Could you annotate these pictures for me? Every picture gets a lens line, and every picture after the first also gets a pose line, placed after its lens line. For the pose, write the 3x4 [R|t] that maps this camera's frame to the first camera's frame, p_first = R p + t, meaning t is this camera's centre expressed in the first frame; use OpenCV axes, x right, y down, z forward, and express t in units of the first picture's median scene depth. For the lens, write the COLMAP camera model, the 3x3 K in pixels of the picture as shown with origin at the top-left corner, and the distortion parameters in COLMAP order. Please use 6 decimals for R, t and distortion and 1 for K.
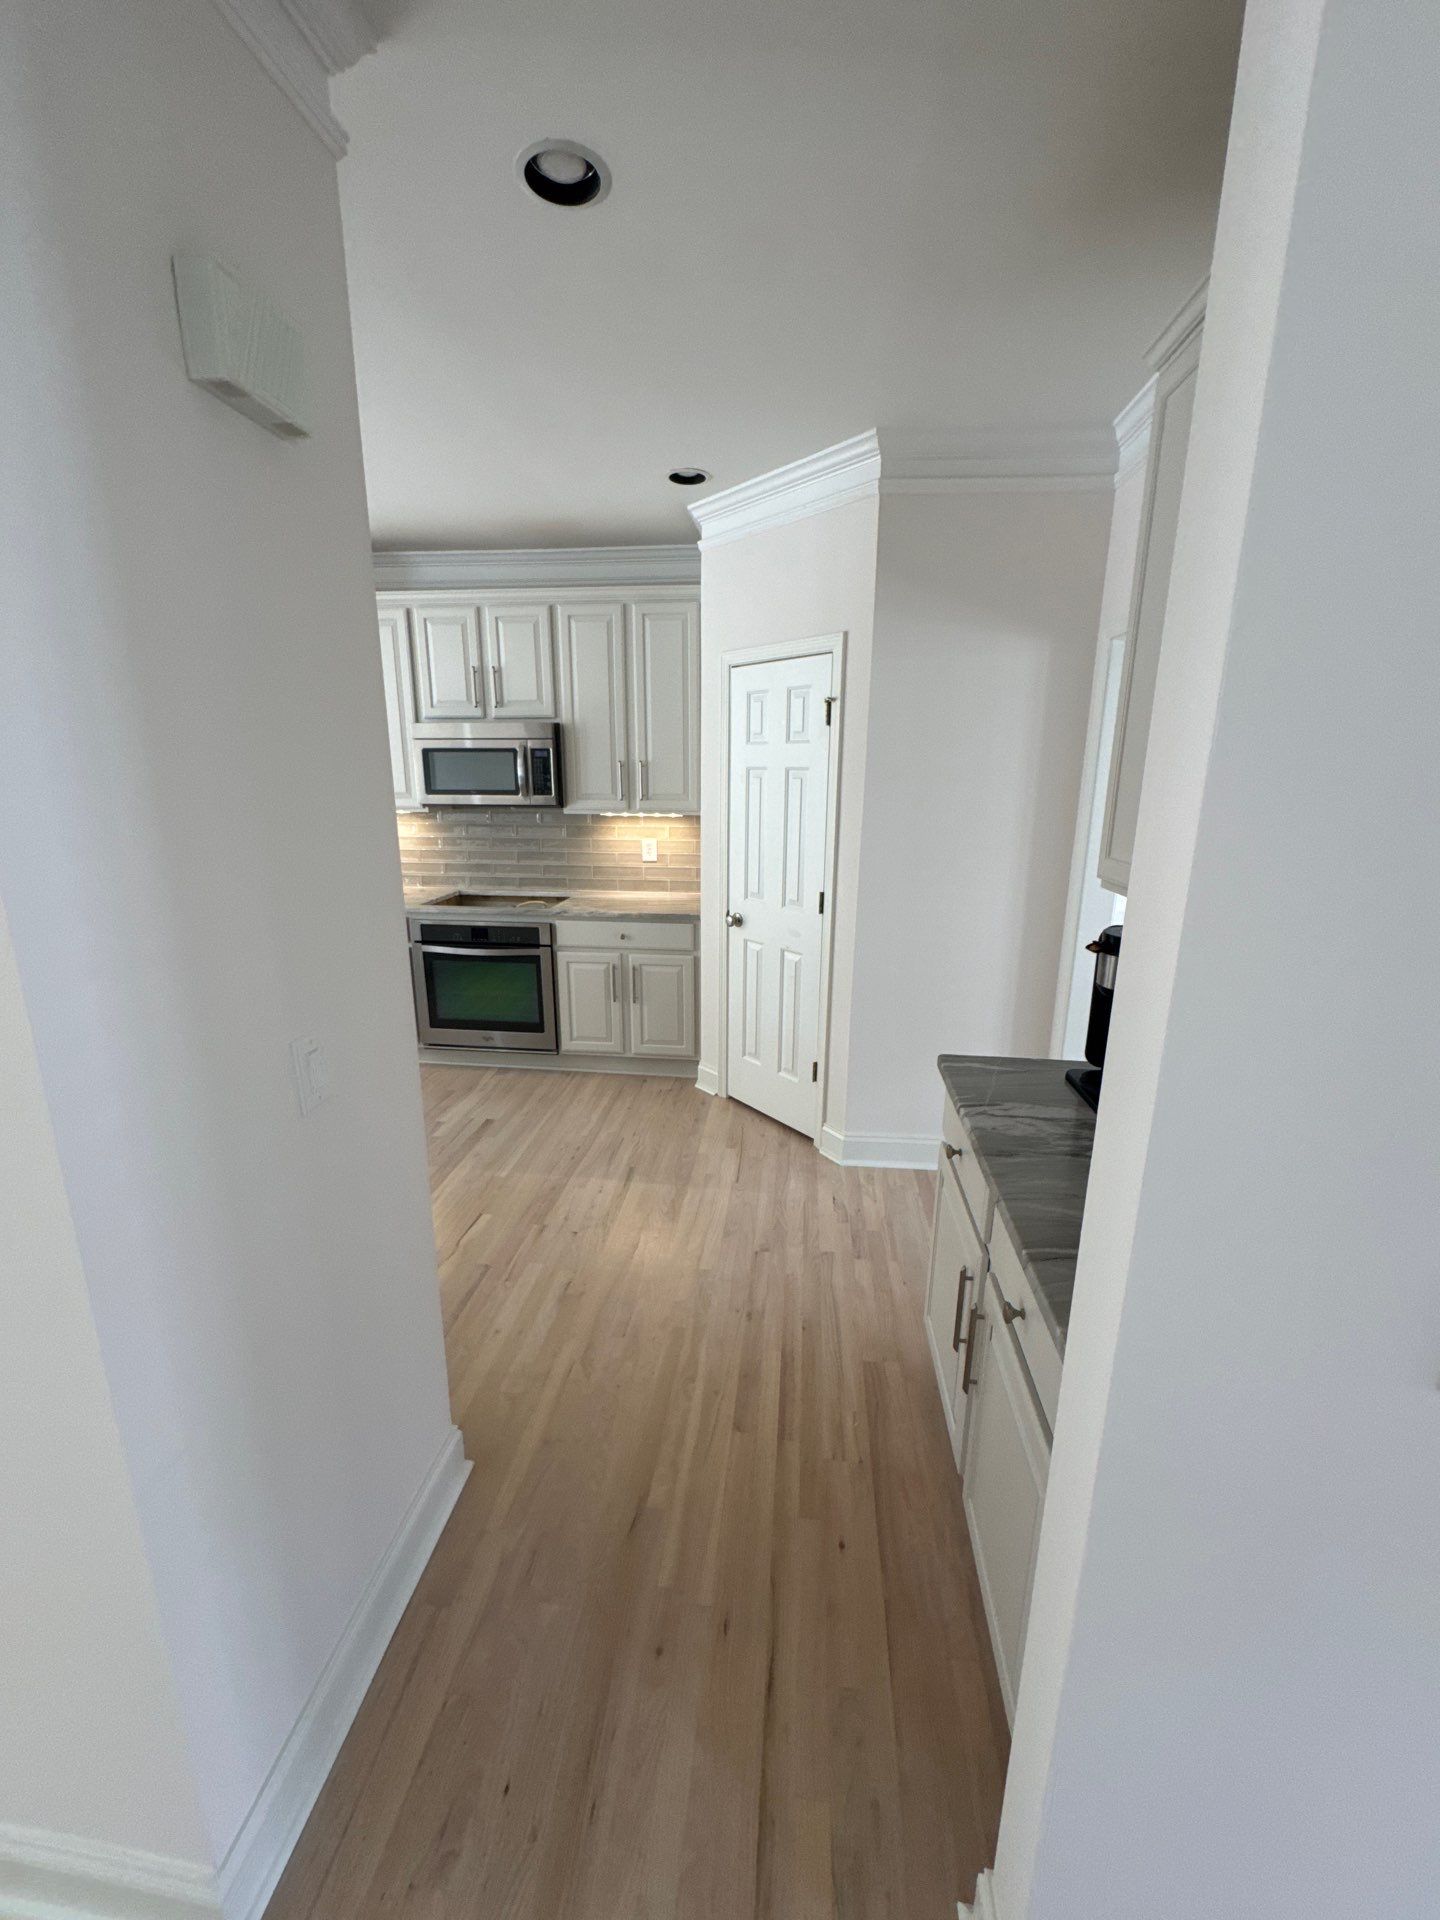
lens RADIAL K [[767.3, 0, 721.3], [0, 767.3, 962.8], [0, 0, 1]] dist [-0.003236, 0.000279]
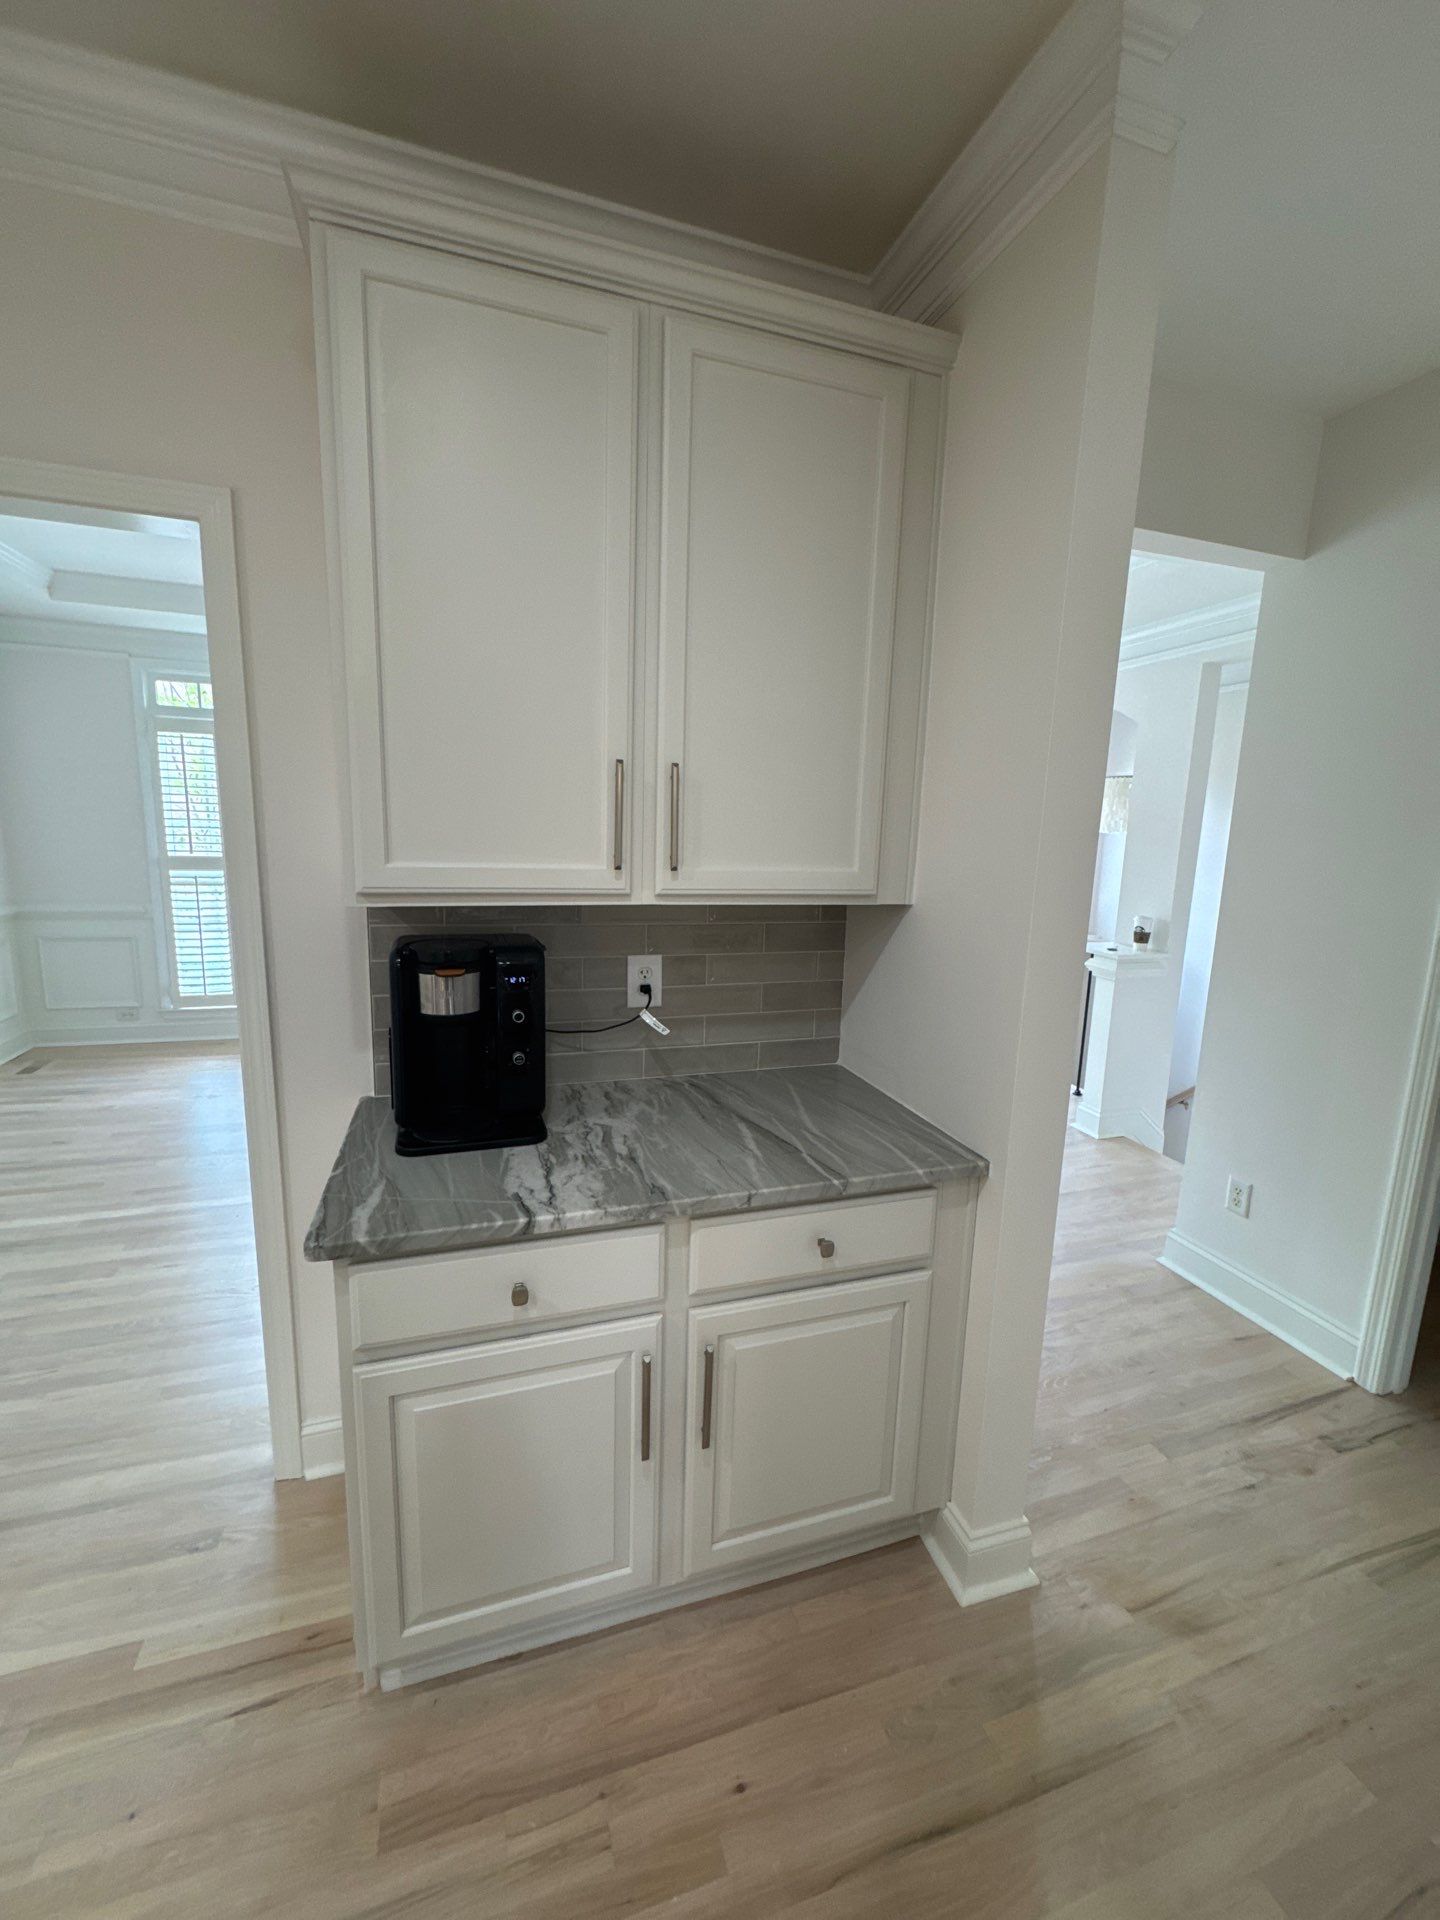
lens RADIAL K [[767.3, 0, 721.3], [0, 767.3, 962.8], [0, 0, 1]] dist [-0.003236, 0.000279]
pose [[-0.417265, -0.167670, 0.893183, -0.348770], [0.193292, 0.943970, 0.267504, -0.188654], [-0.887991, 0.284265, -0.361477, 1.015211]]
